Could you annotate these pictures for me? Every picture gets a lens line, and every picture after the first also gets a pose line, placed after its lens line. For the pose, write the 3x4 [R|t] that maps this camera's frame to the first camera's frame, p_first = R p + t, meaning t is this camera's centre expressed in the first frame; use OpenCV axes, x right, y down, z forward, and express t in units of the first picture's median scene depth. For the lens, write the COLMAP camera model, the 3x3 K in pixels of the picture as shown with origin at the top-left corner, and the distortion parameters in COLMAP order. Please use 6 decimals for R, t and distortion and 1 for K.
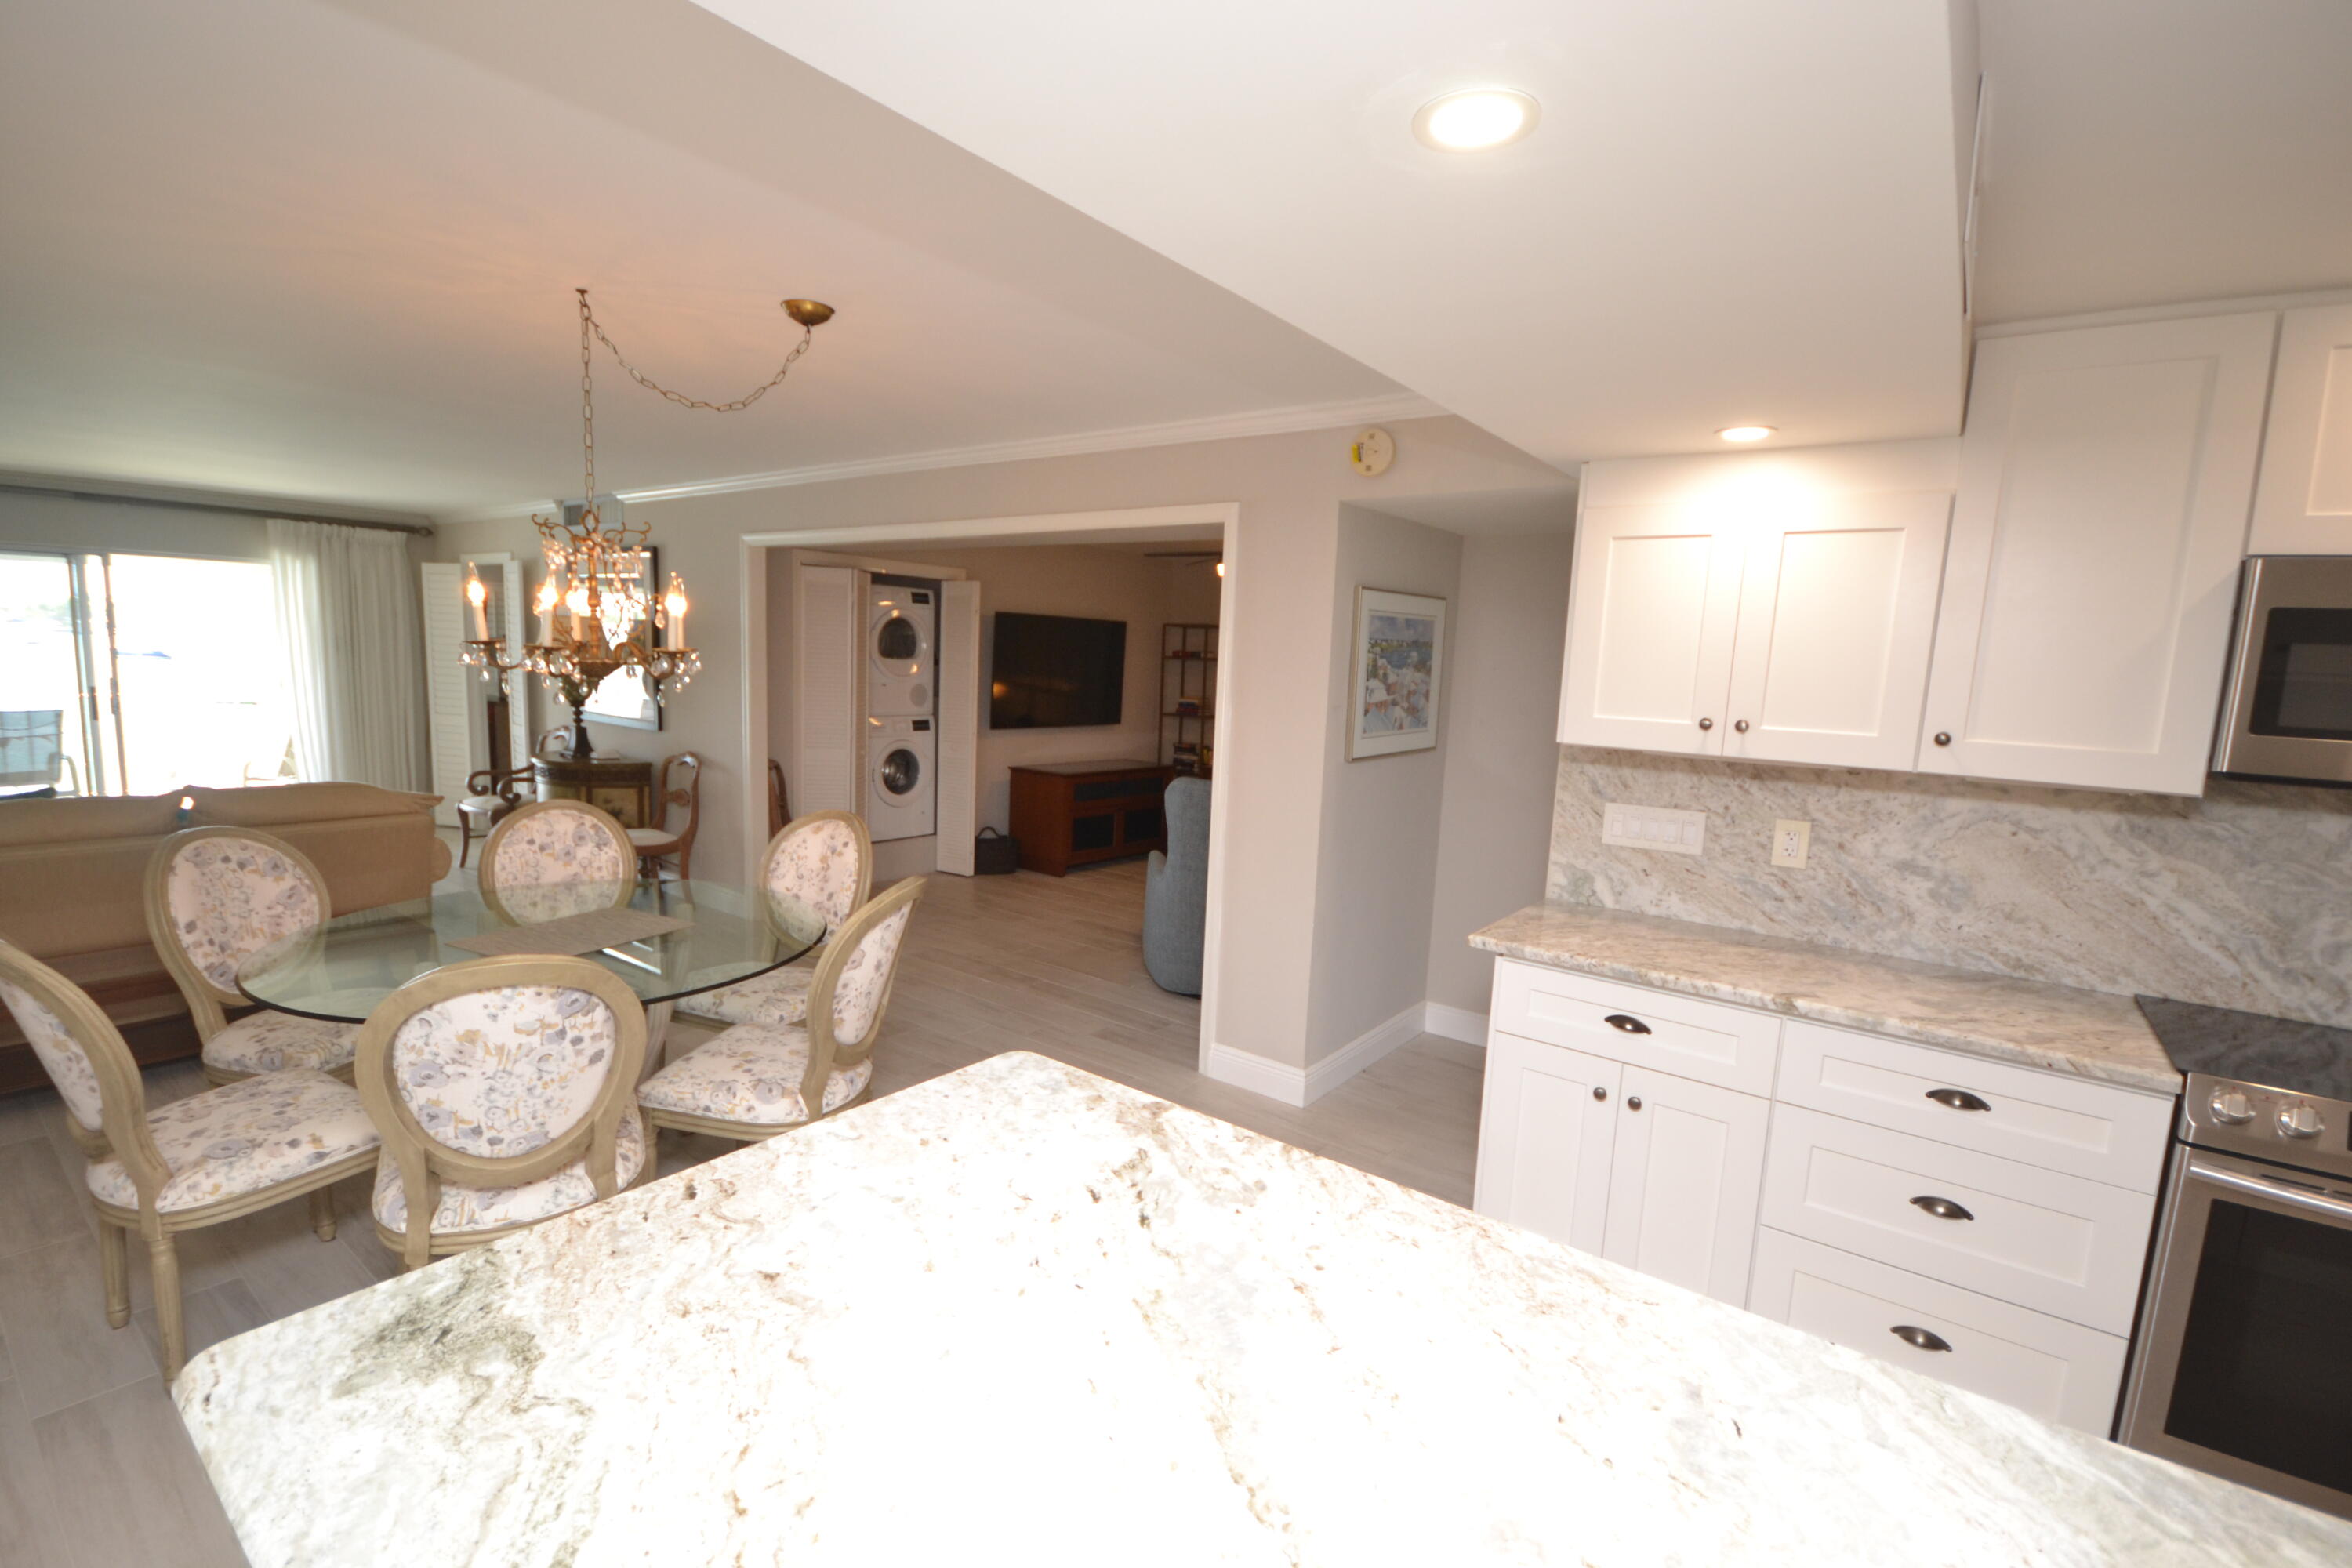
lens RADIAL K [[1029.1, 0, 1176.0], [0, 1029.1, 784.0], [0, 0, 1]] dist [0.000070, -0.000004]
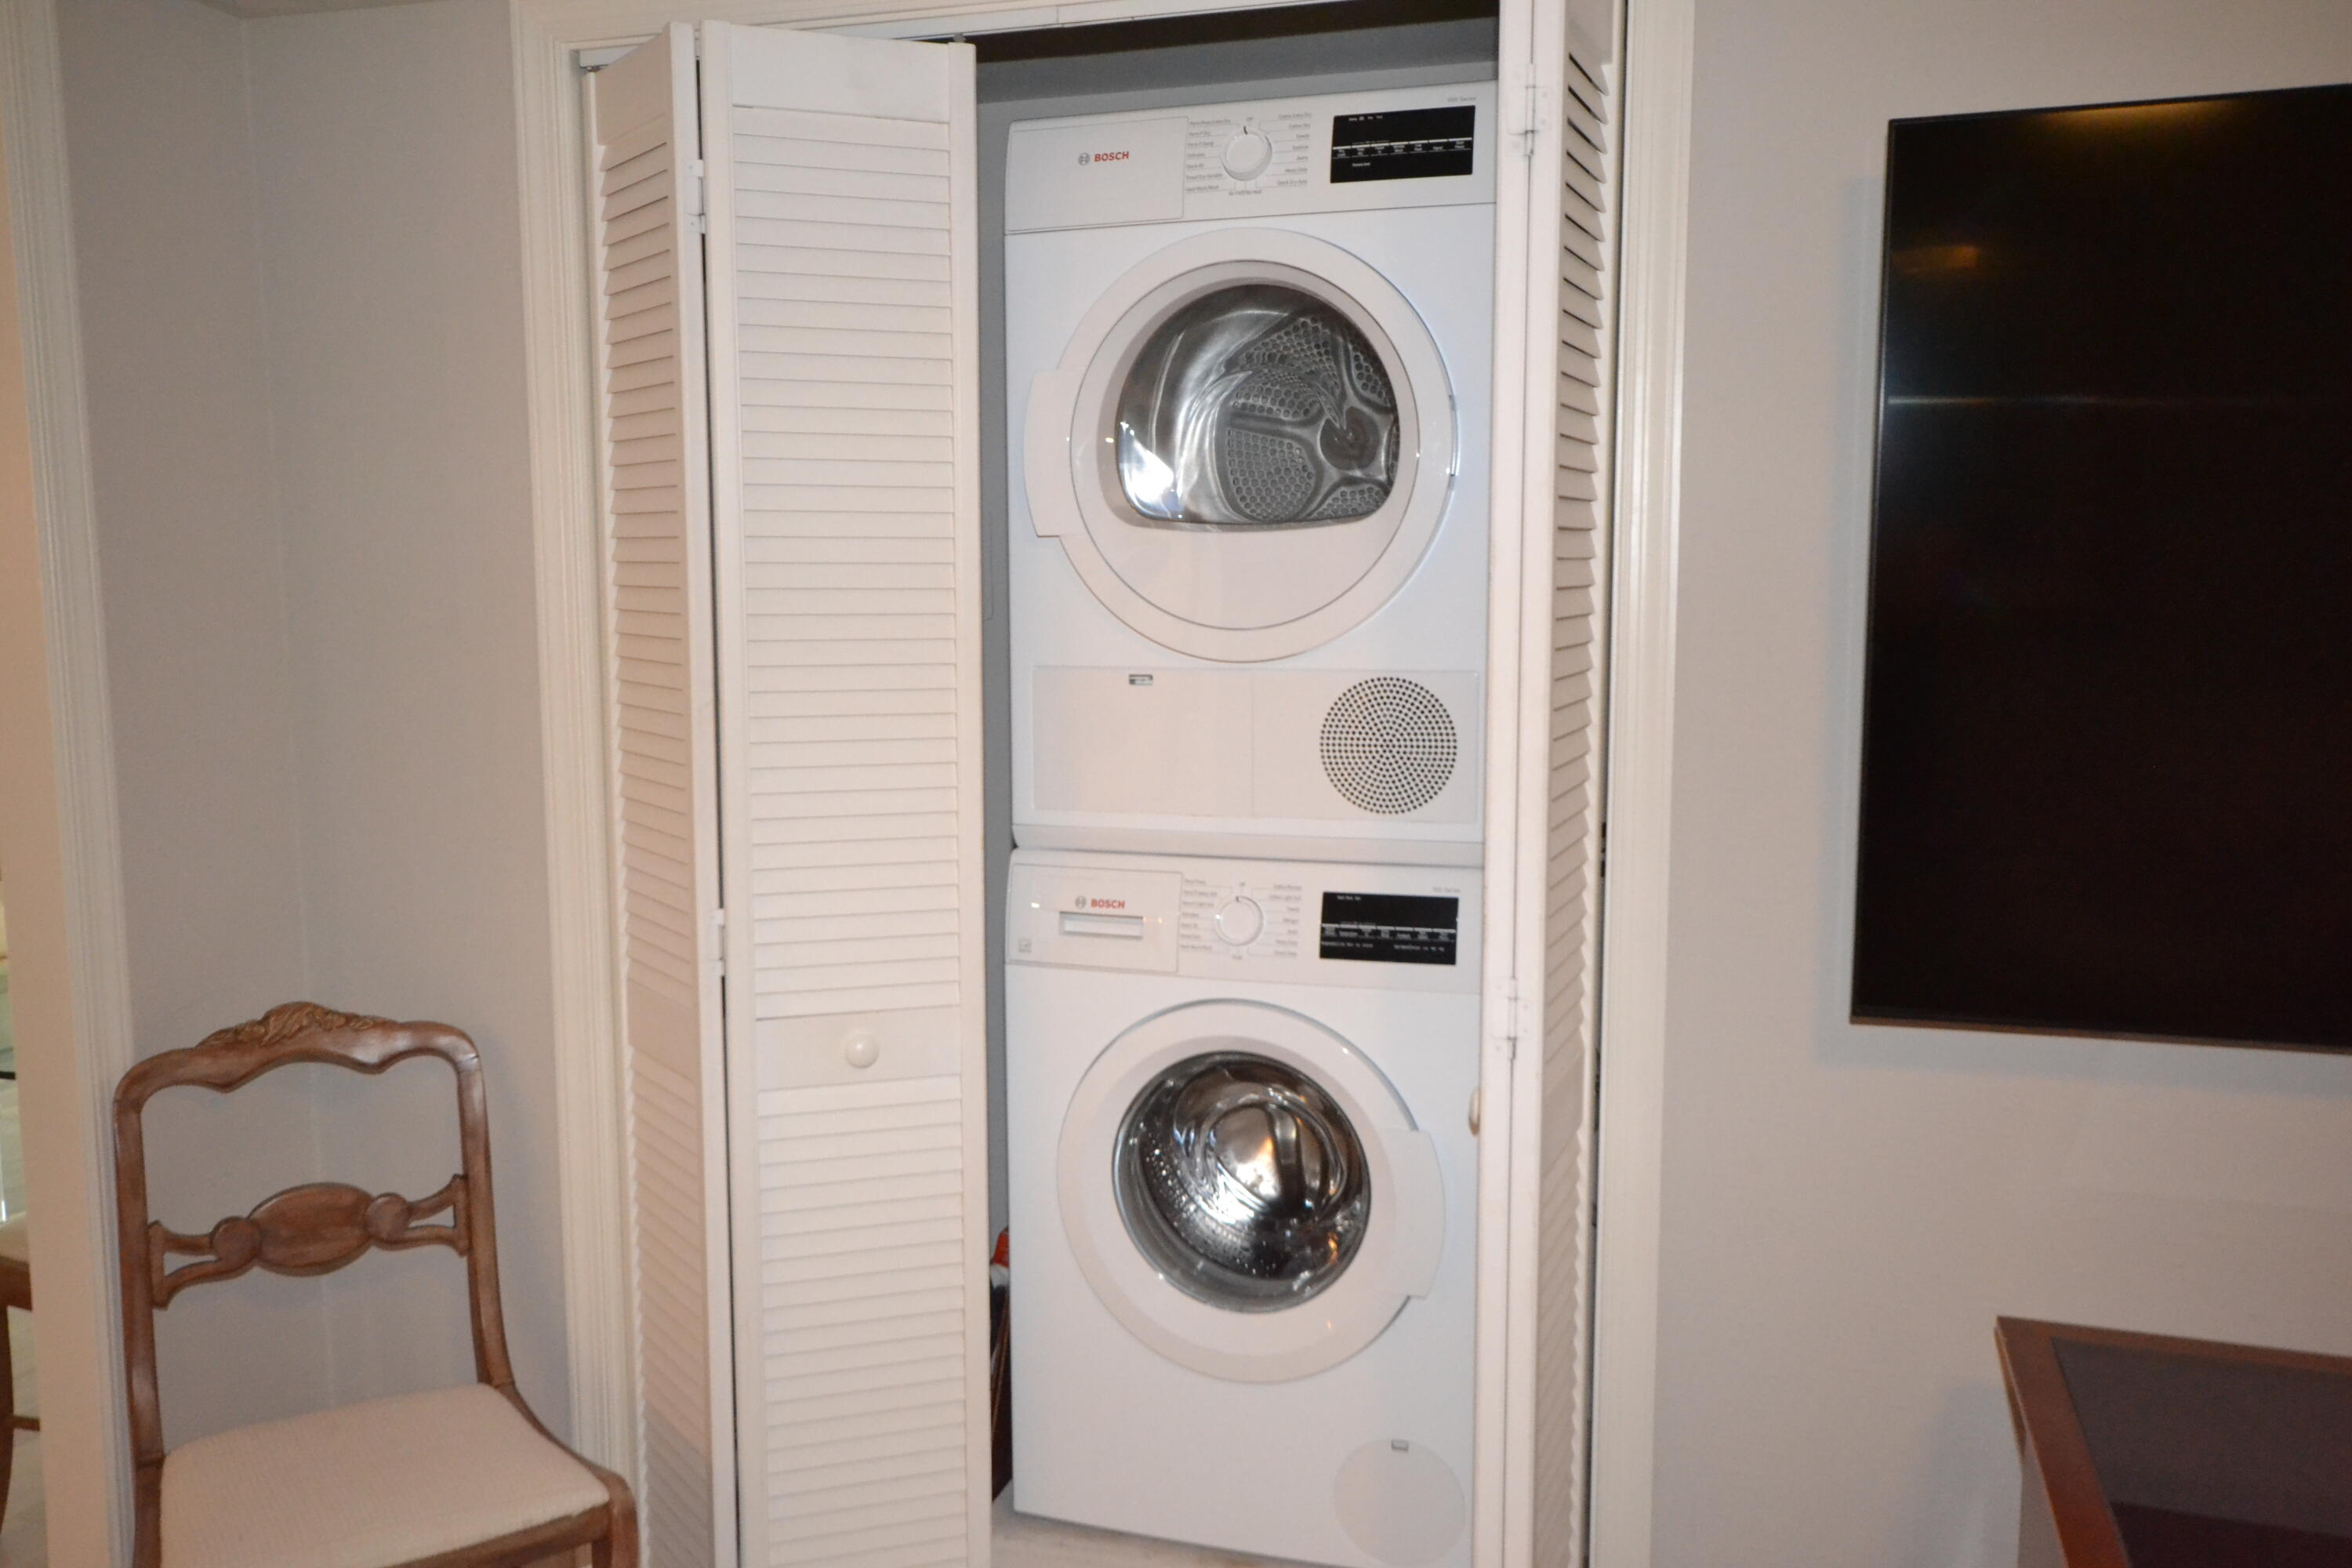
lens RADIAL K [[1950.9, 0, 1176.0], [0, 1950.9, 784.0], [0, 0, 1]] dist [-0.002073, -0.001361]
pose [[0.335095, 0.056637, -0.940480, 0.031028], [-0.101216, 0.994579, 0.023831, -0.081473], [0.936732, 0.087206, 0.339011, 0.837054]]
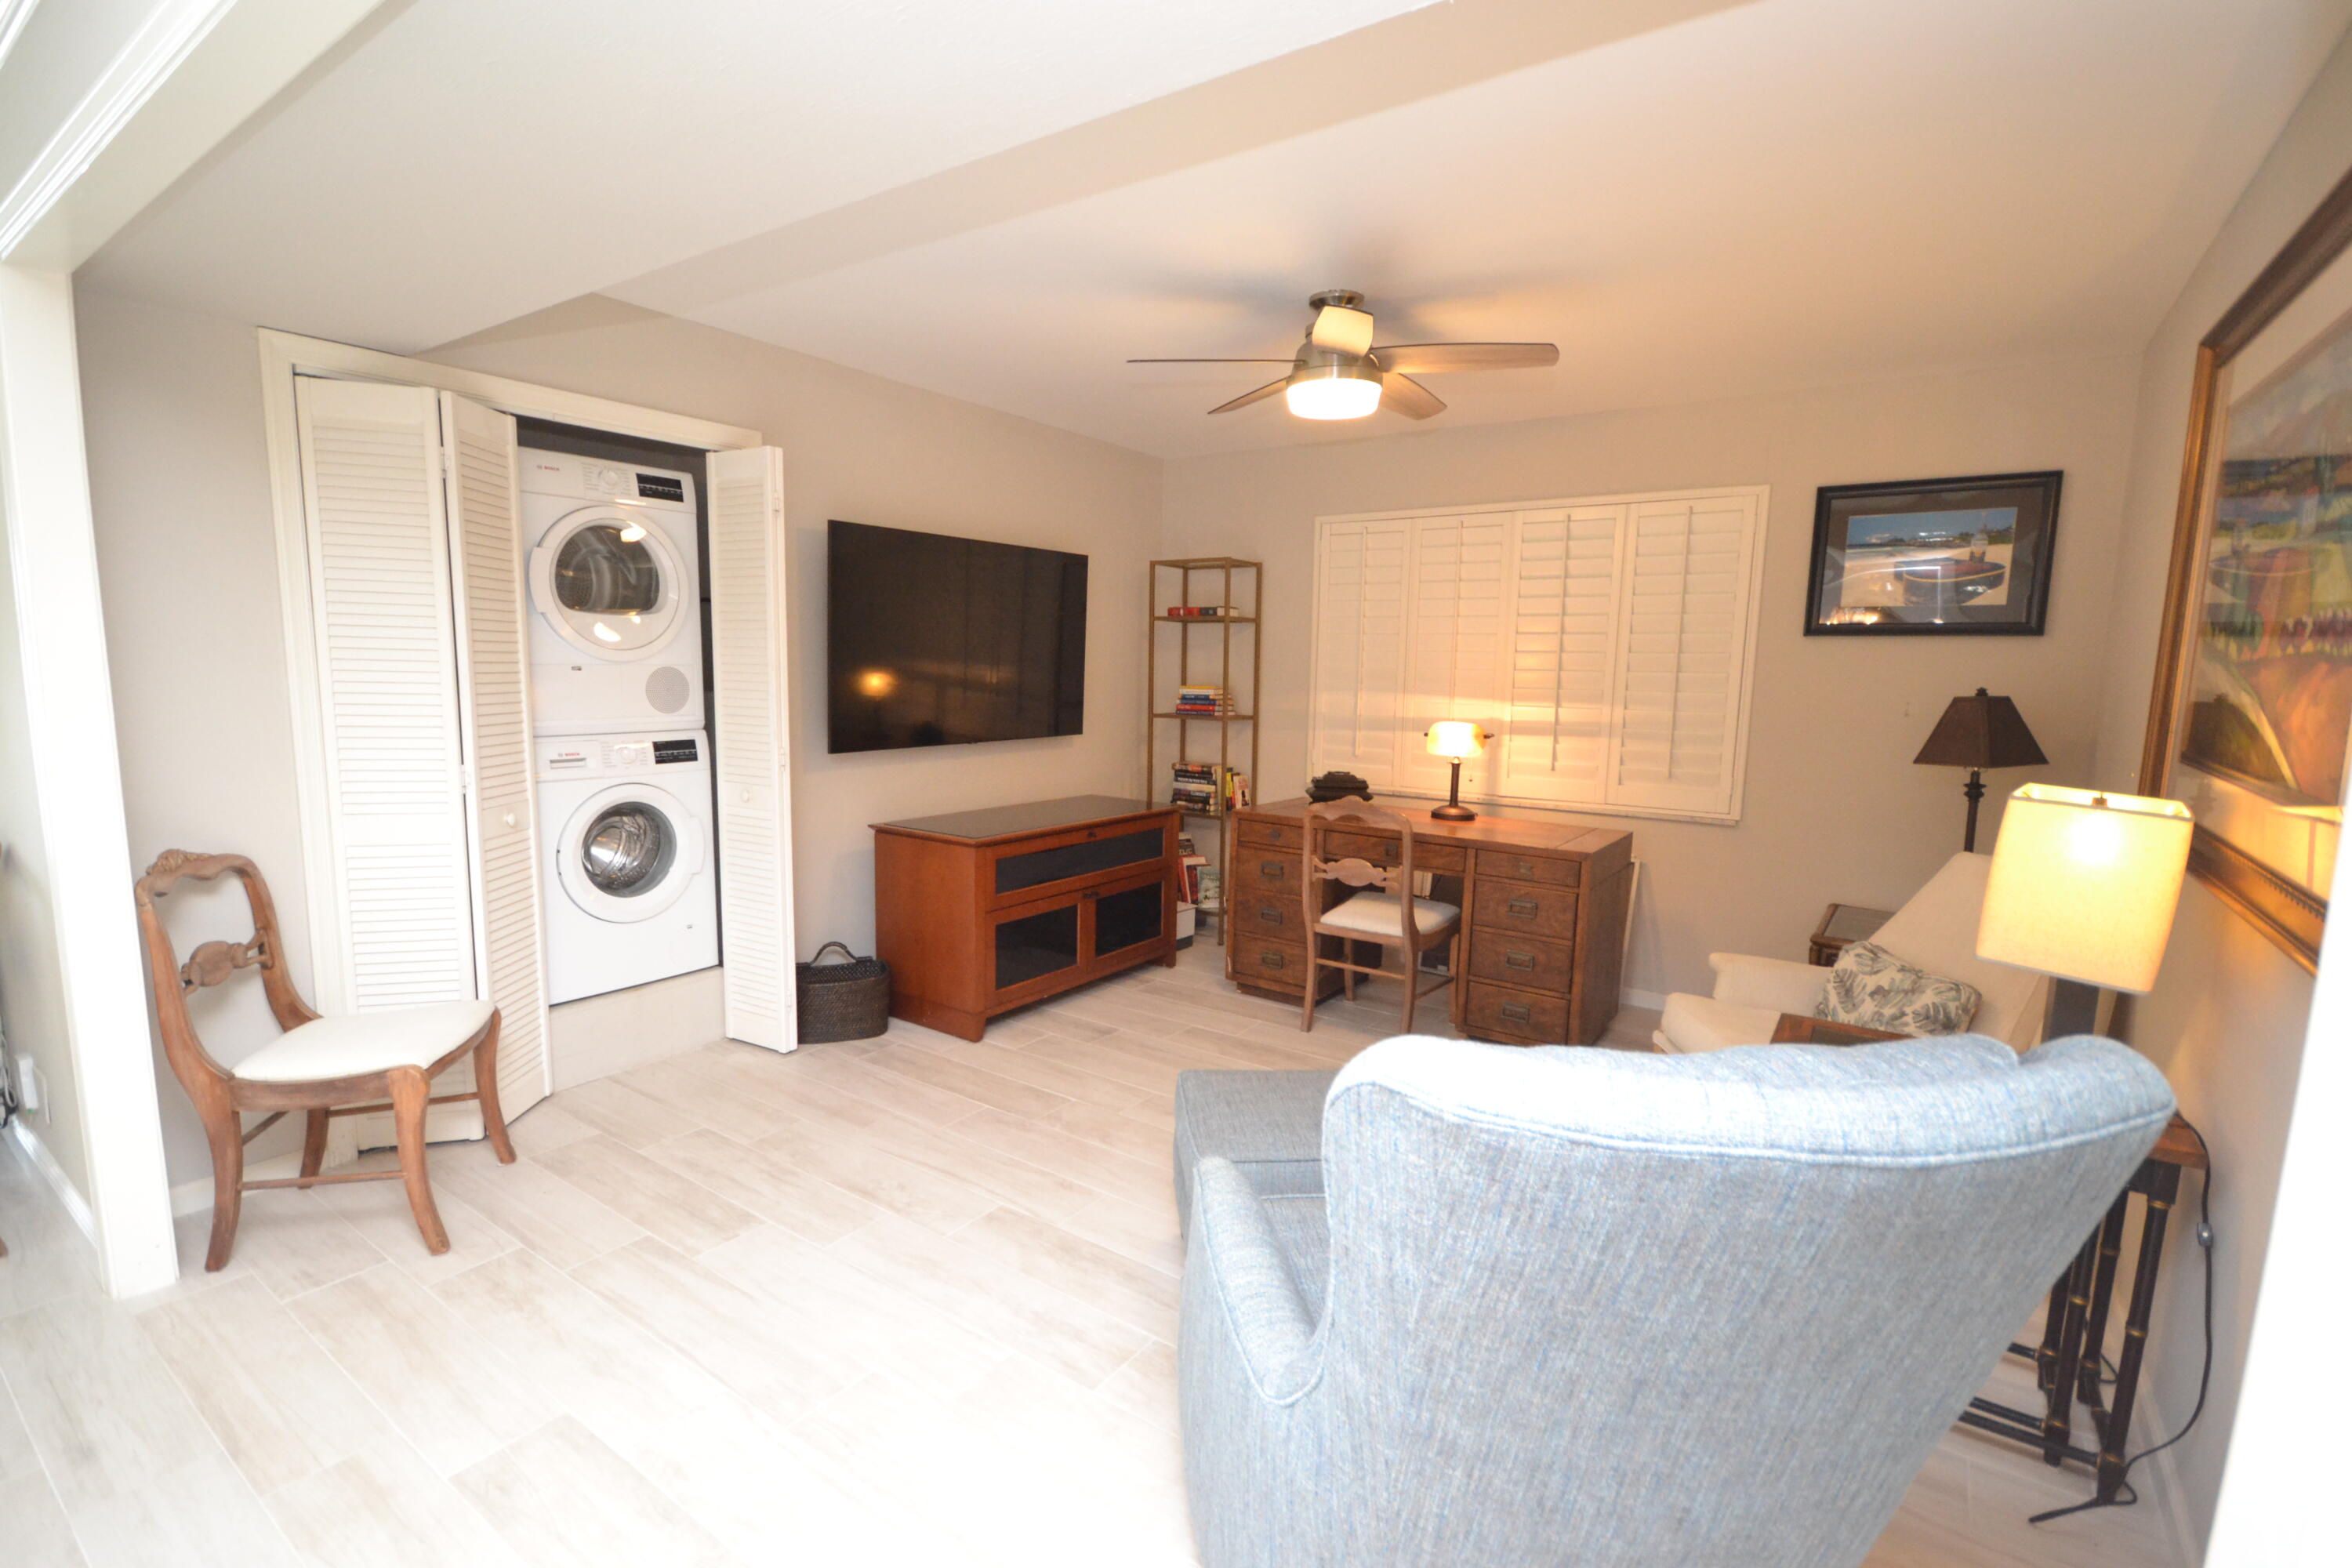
lens RADIAL K [[1035.3, 0, 1176.0], [0, 1035.3, 784.0], [0, 0, 1]] dist [0.000225, 0.000111]
pose [[0.998722, -0.028772, 0.041554, -0.030320], [0.028763, 0.999586, 0.000821, -0.034232], [-0.041560, 0.000375, 0.999136, 0.485838]]
